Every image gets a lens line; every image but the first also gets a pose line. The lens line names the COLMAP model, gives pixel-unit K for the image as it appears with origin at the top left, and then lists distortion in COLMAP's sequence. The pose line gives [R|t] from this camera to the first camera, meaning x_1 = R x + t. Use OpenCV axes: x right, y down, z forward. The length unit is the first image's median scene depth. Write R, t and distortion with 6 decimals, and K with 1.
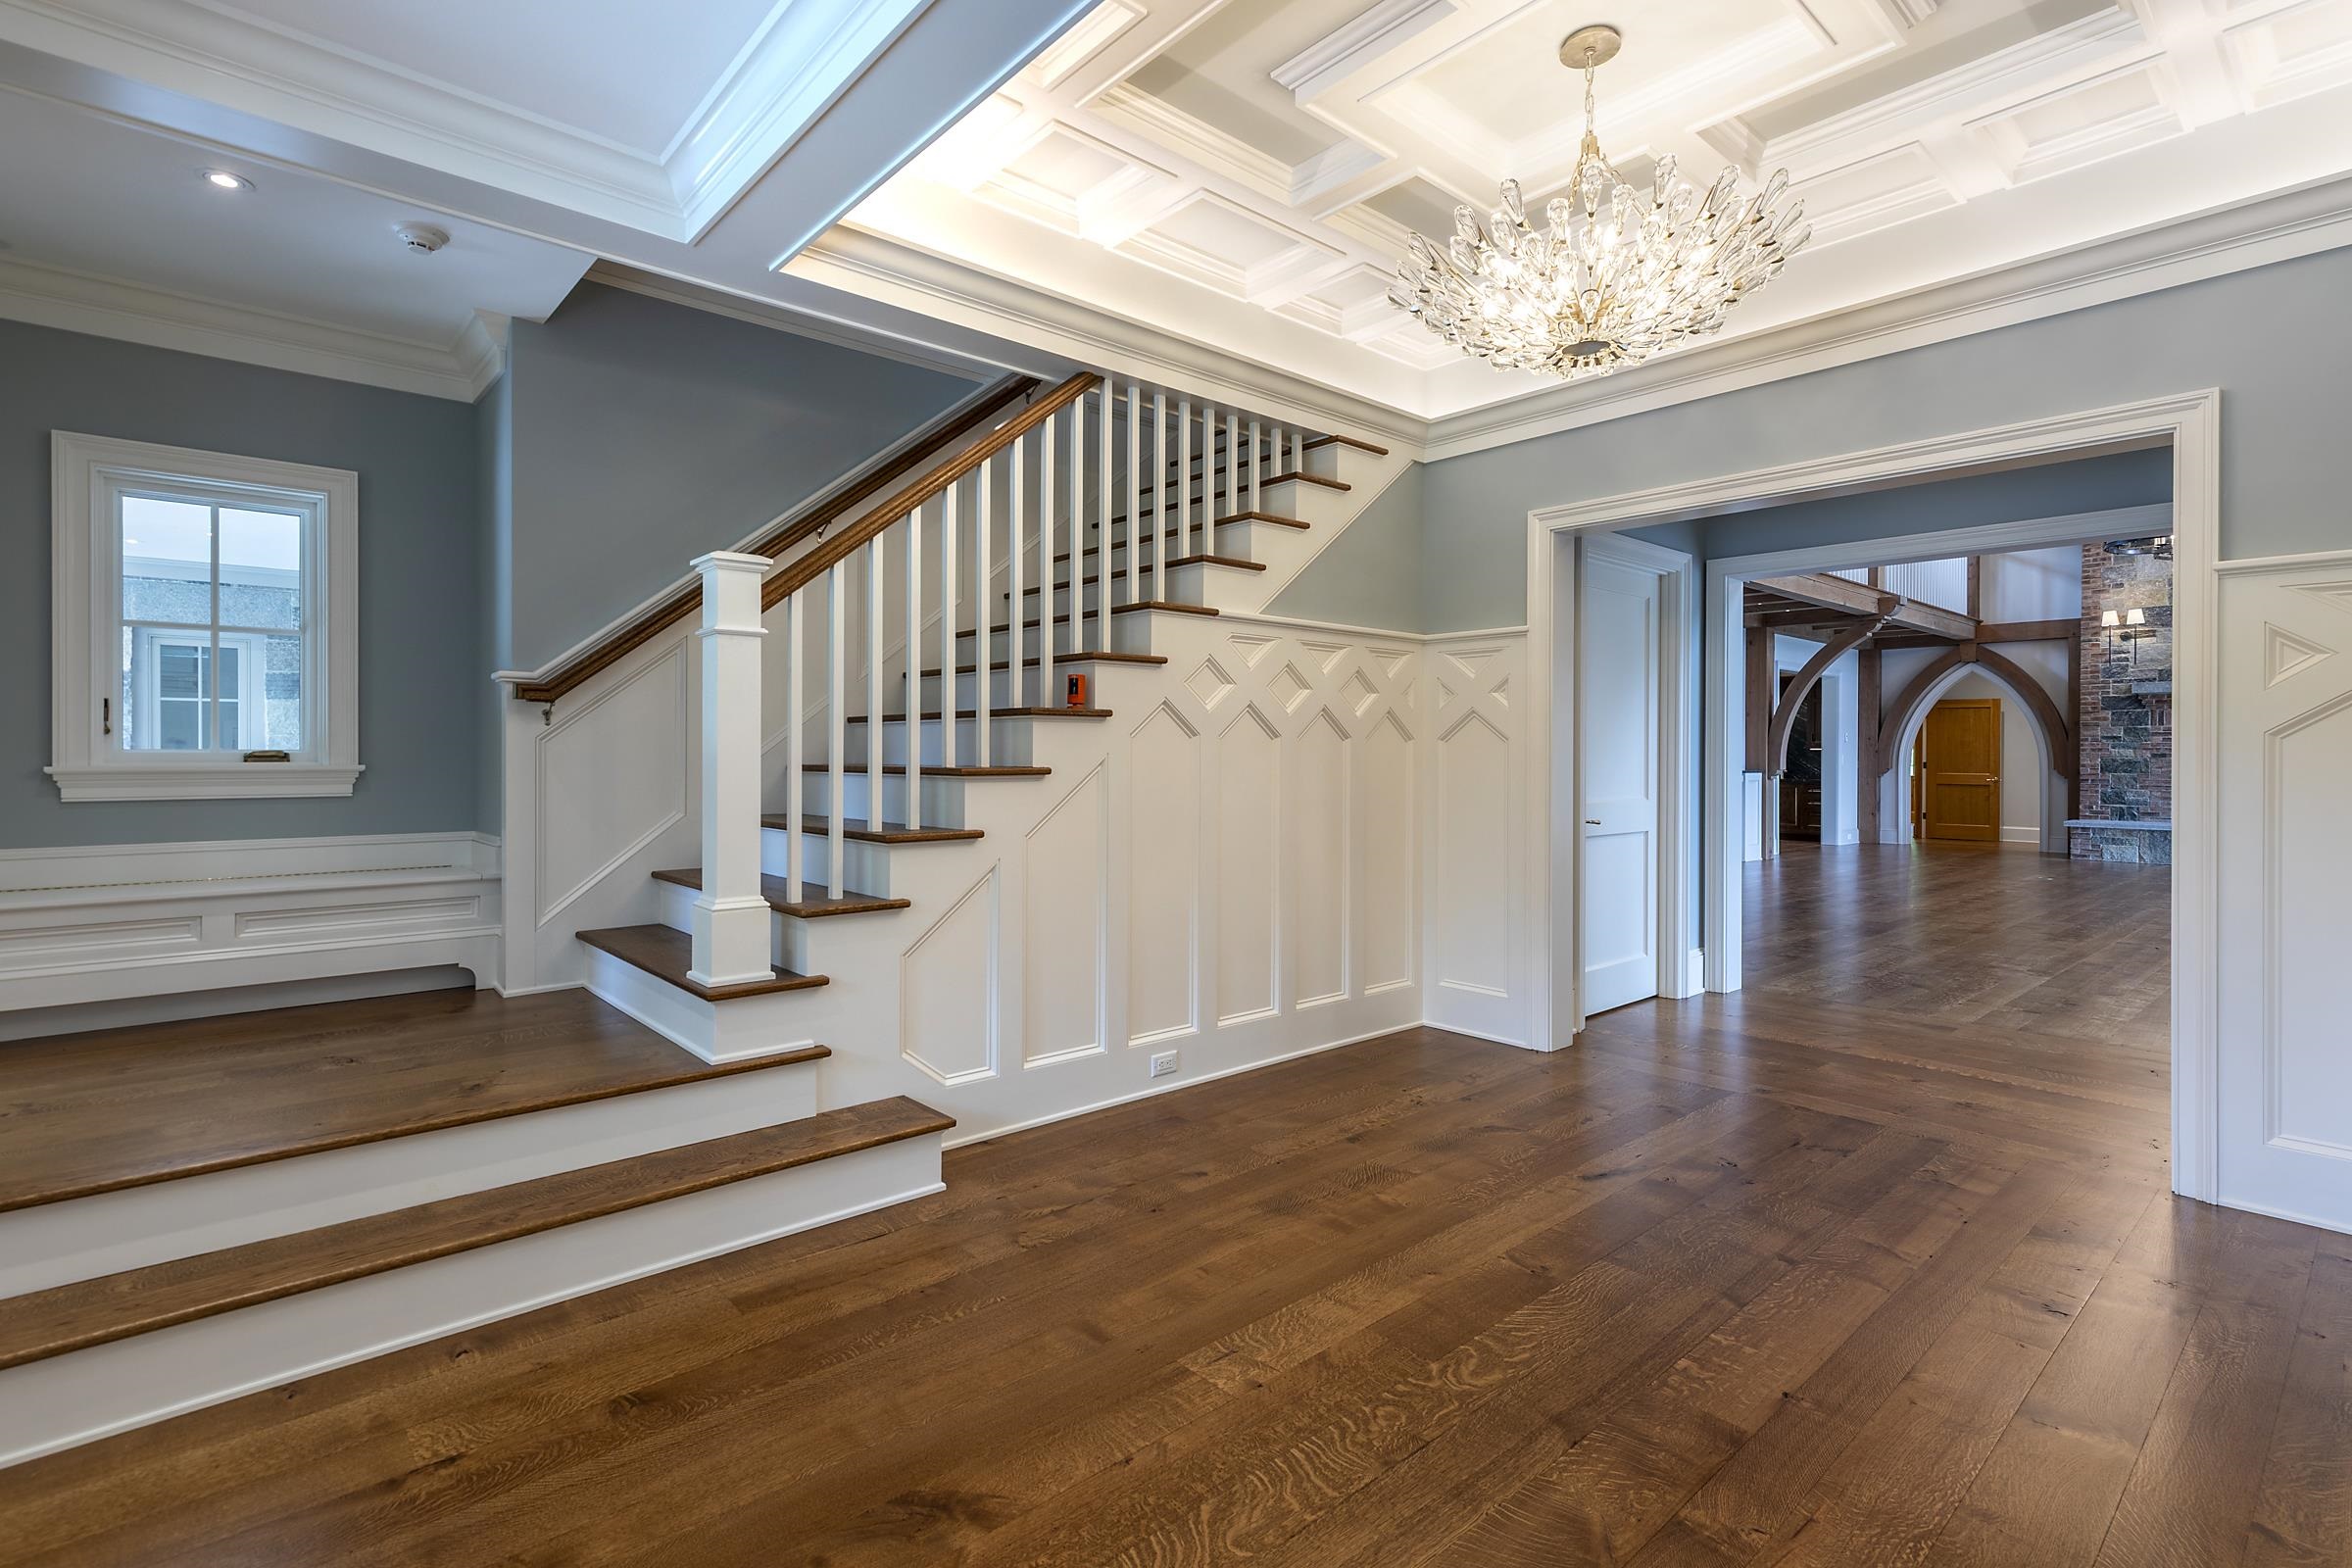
lens RADIAL K [[1093.0, 0, 1176.2], [0, 1093.0, 755.5], [0, 0, 1]] dist [0.005974, 0.000794]
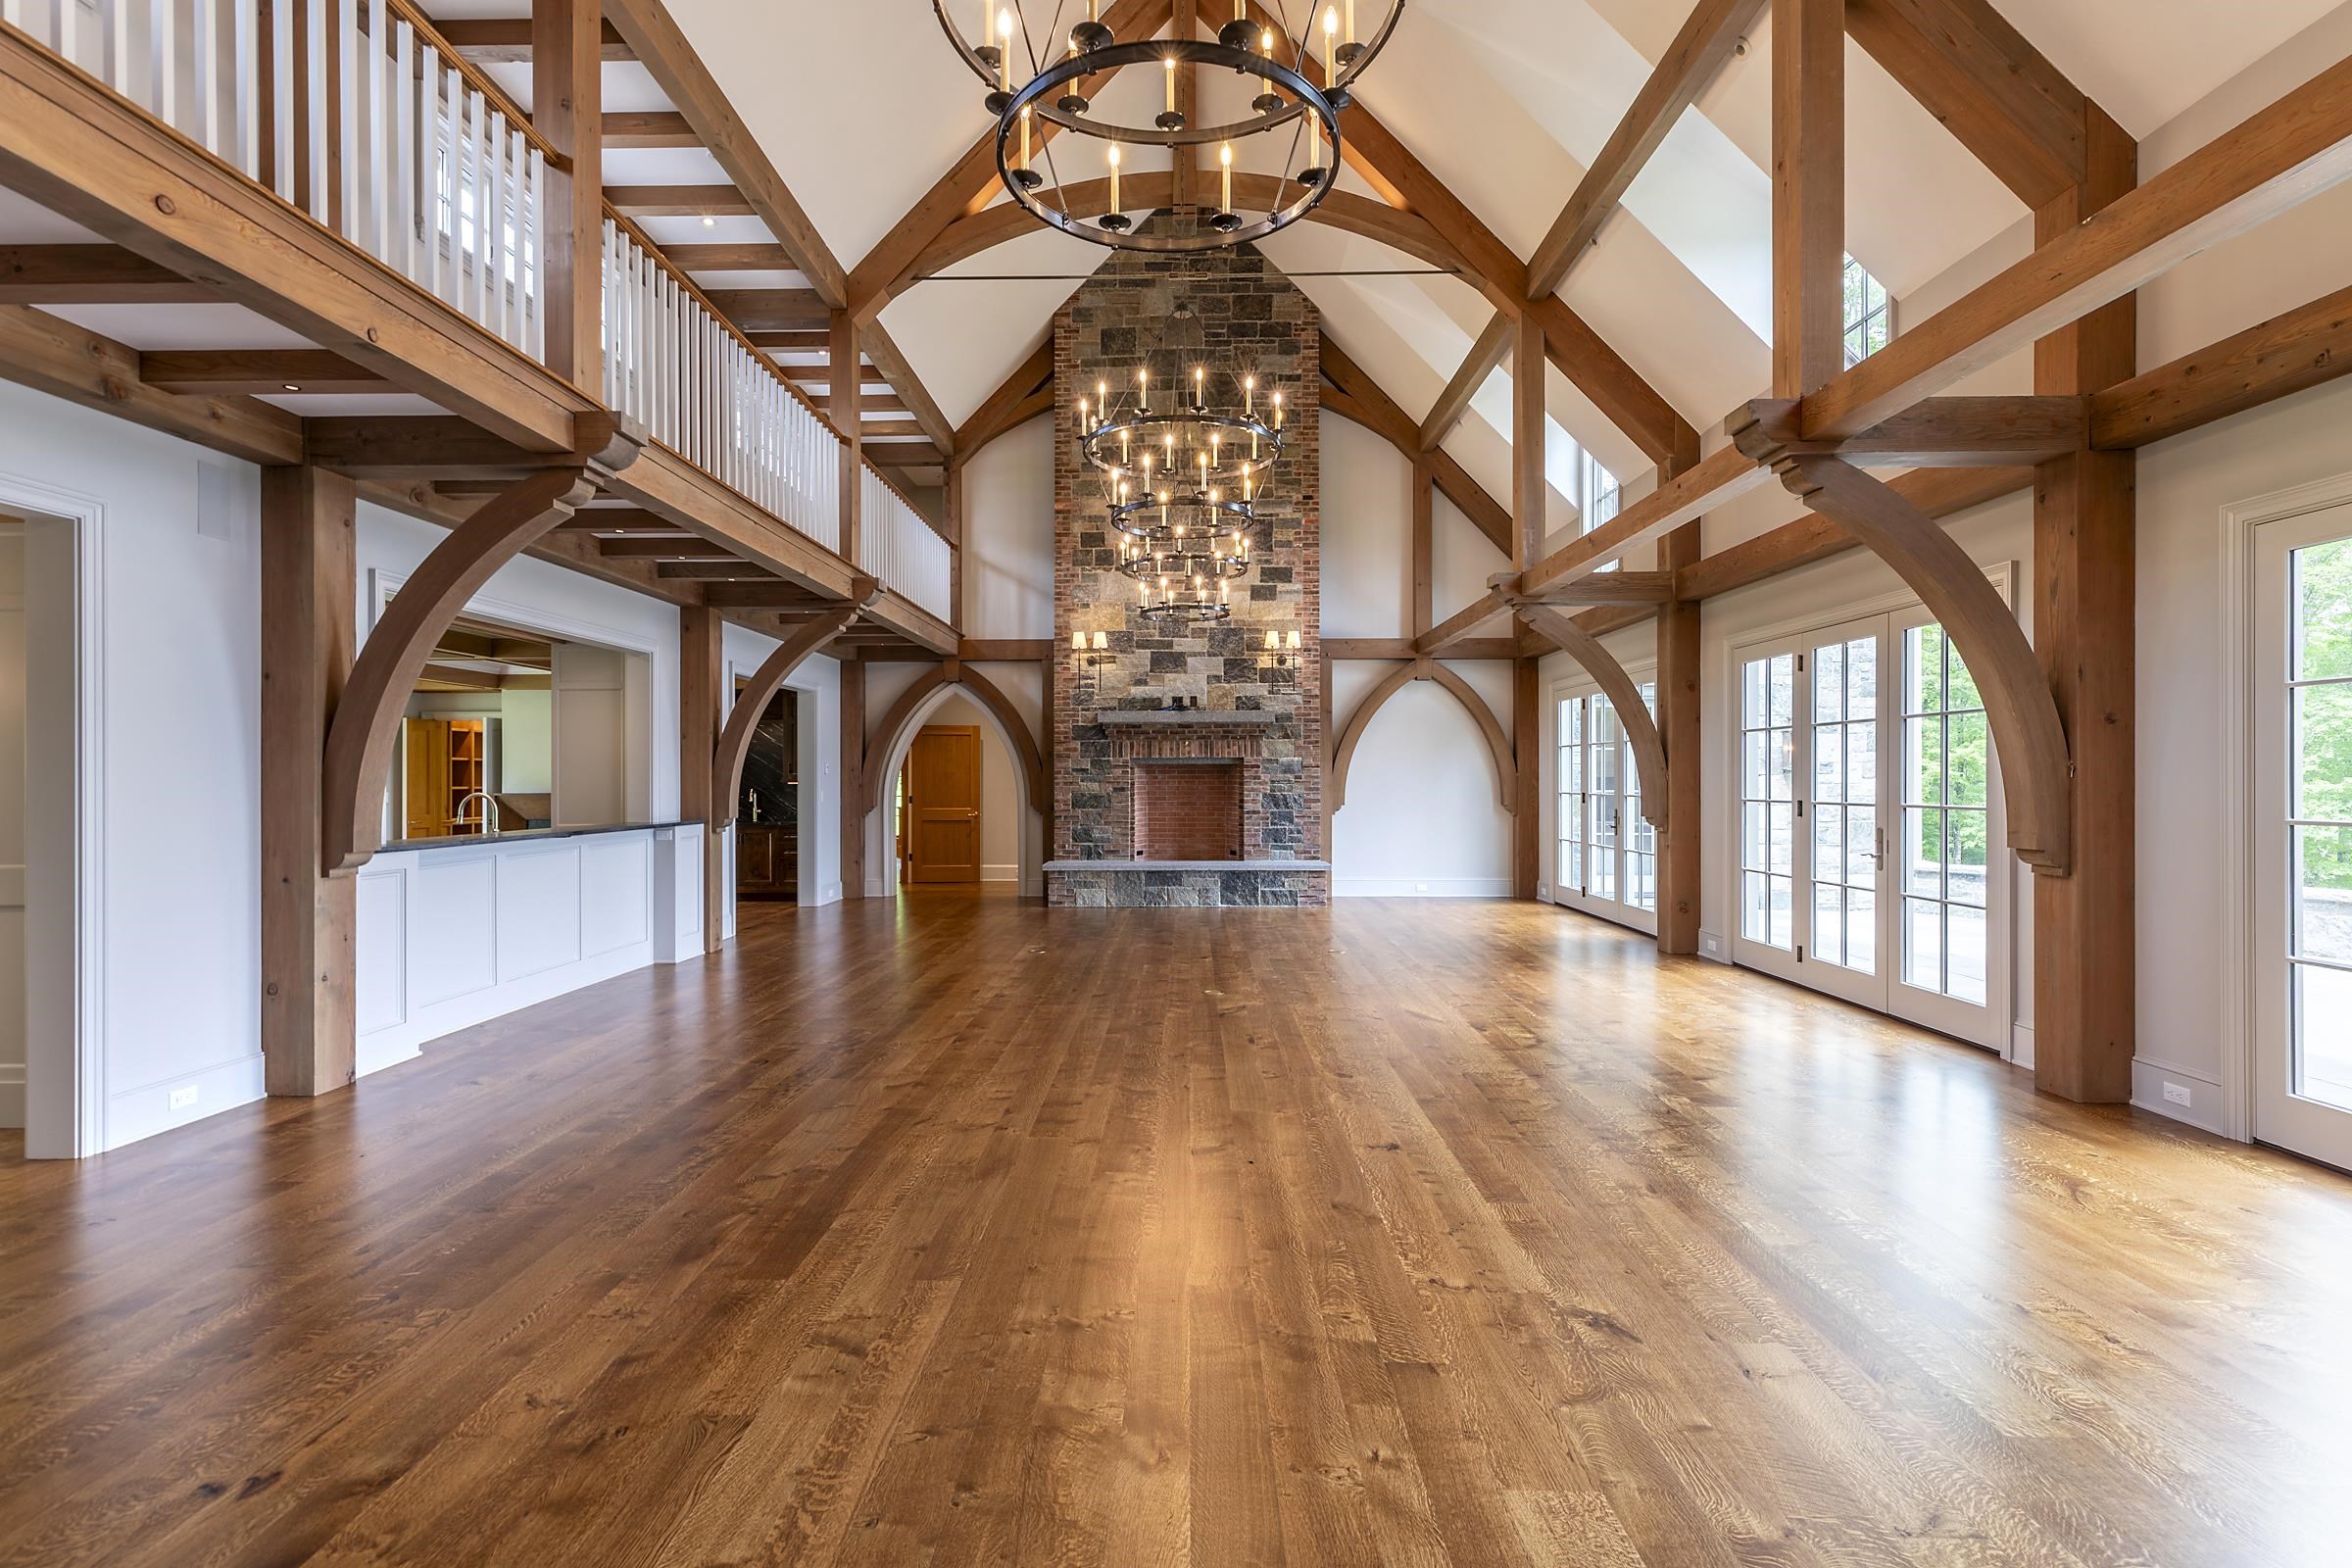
lens RADIAL K [[1071.8, 0, 1164.4], [0, 1071.8, 784.9], [0, 0, 1]] dist [0.001107, 0.000625]
pose [[0.675587, -0.008947, 0.737226, 0.233272], [0.005474, 0.999960, 0.007118, -0.009945], [-0.737260, -0.000773, 0.675609, 0.336352]]
